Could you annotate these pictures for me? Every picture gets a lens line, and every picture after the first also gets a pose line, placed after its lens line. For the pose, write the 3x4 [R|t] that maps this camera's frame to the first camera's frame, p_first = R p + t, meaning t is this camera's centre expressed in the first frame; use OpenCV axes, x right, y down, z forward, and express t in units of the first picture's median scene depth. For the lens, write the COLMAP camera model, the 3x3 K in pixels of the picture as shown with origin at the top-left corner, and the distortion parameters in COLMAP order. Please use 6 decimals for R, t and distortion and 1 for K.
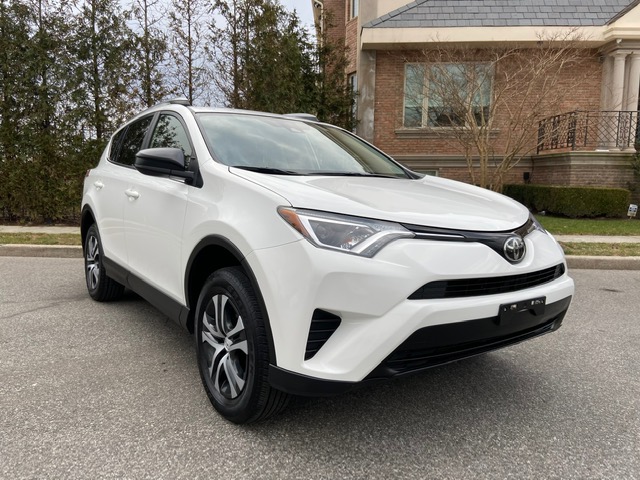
lens RADIAL K [[481.1, 0, 318.2], [0, 481.1, 239.1], [0, 0, 1]] dist [0.096400, -0.116618]
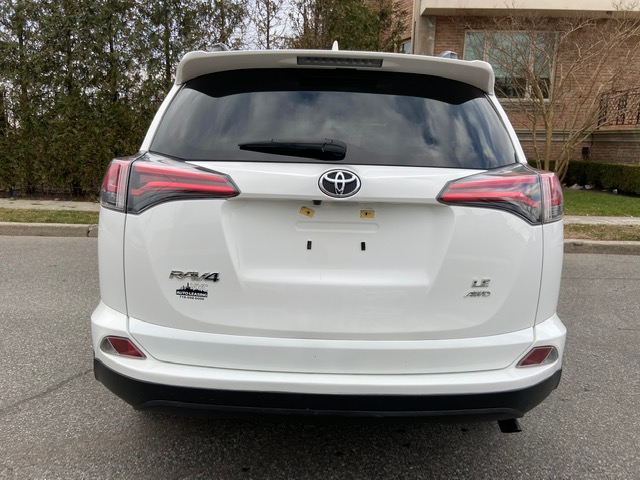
lens RADIAL K [[481.1, 0, 320.5], [0, 481.1, 237.3], [0, 0, 1]] dist [0.096400, -0.116618]
pose [[0.999758, 0.009054, 0.020049, -0.142597], [-0.010378, 0.997702, 0.066951, -0.021070], [-0.019397, -0.067143, 0.997555, 0.026372]]
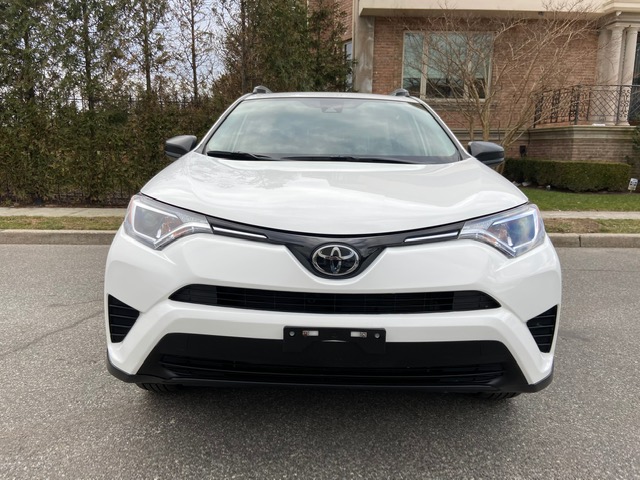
lens RADIAL K [[481.1, 0, 321.0], [0, 481.1, 237.2], [0, 0, 1]] dist [0.096400, -0.116618]
pose [[0.995913, -0.015605, 0.088955, -0.090766], [0.010606, 0.998352, 0.056402, -0.013105], [-0.089689, -0.055228, 0.994437, 0.039825]]
